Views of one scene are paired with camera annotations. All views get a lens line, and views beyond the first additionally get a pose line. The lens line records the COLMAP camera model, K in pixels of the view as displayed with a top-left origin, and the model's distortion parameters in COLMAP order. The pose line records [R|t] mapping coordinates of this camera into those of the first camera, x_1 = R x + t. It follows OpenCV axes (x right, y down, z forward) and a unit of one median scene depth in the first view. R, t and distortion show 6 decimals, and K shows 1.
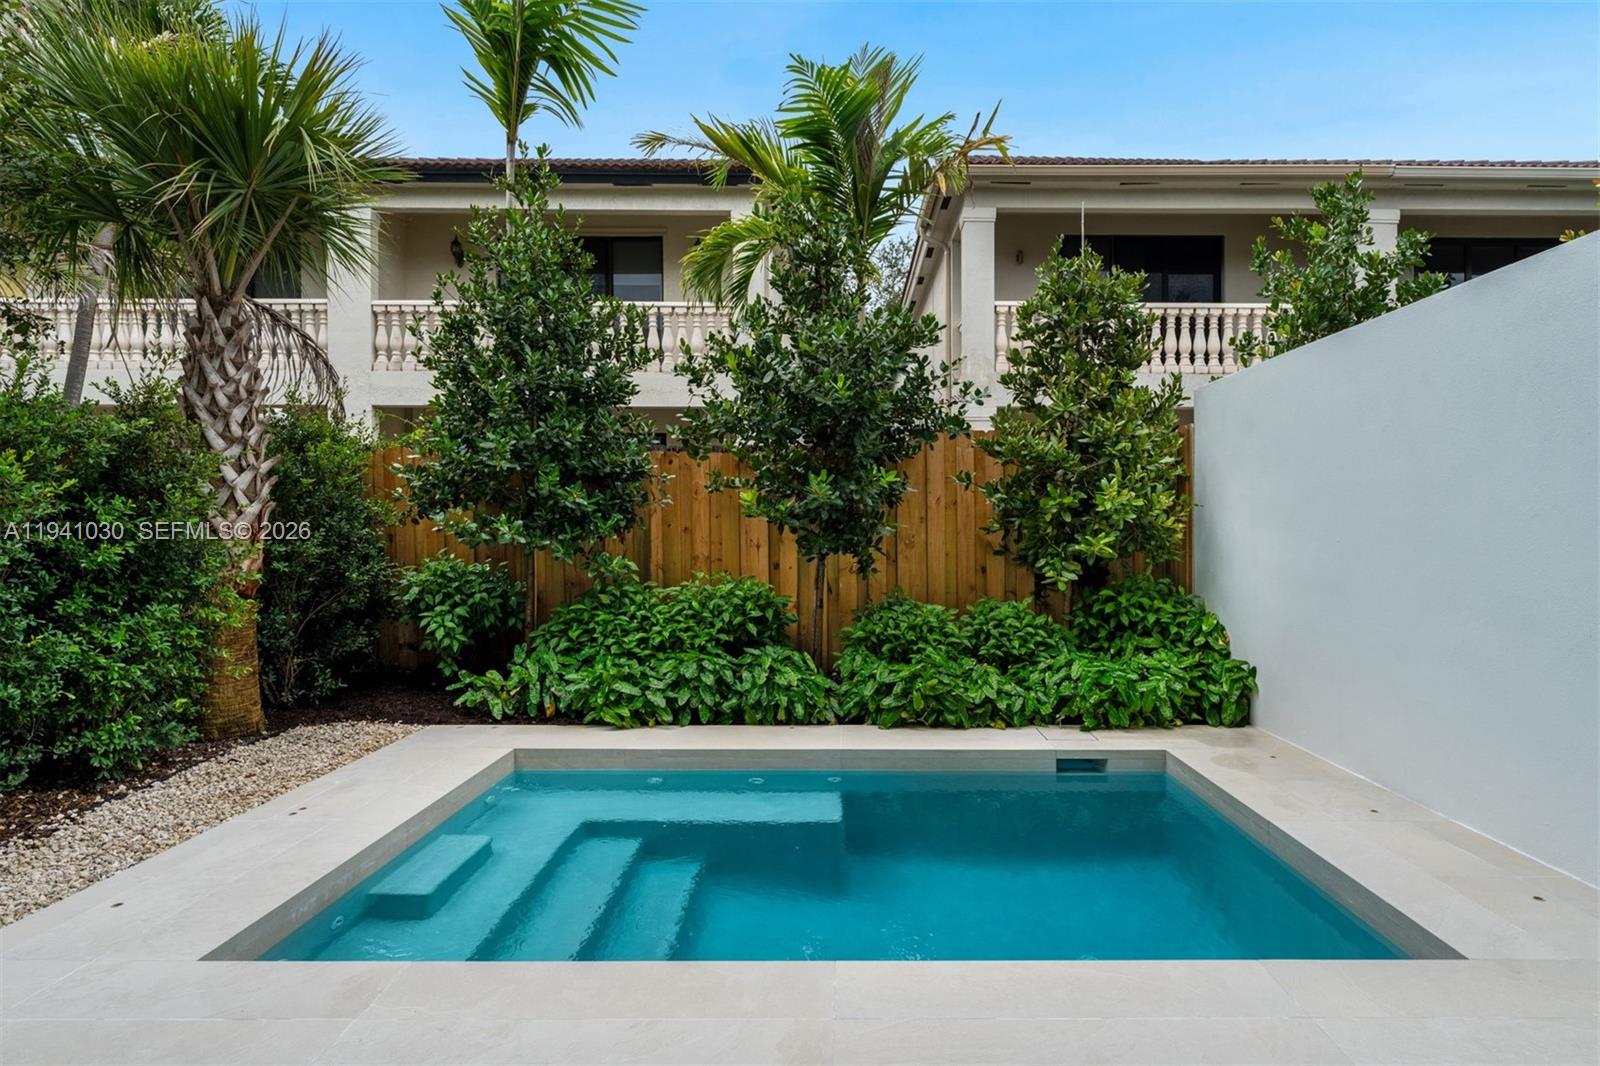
lens RADIAL K [[915.1, 0, 848.5], [0, 915.1, 538.7], [0, 0, 1]] dist [-0.001828, -0.001498]
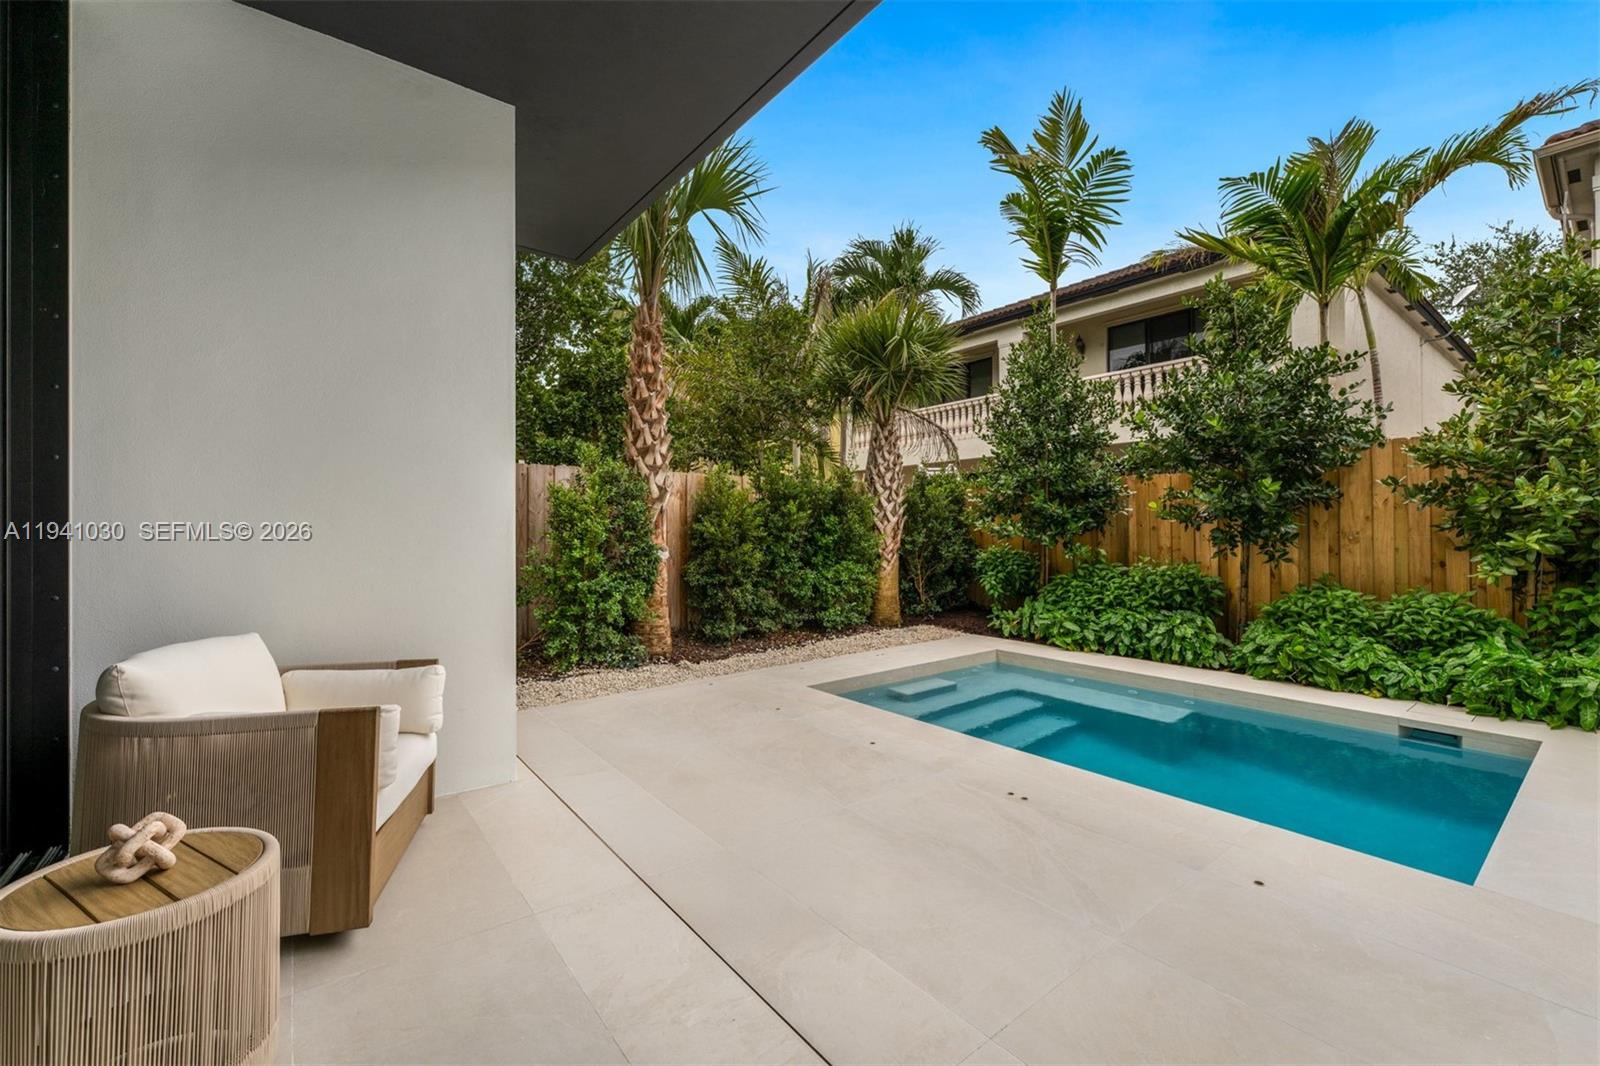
lens RADIAL K [[634.2, 0, 758.1], [0, 634.2, 522.1], [0, 0, 1]] dist [0.000763, 0.000110]
pose [[0.580432, -0.013189, -0.814202, 0.345587], [-0.003776, 0.999814, -0.018888, 0.002016], [0.814300, 0.014037, 0.580274, -0.107920]]
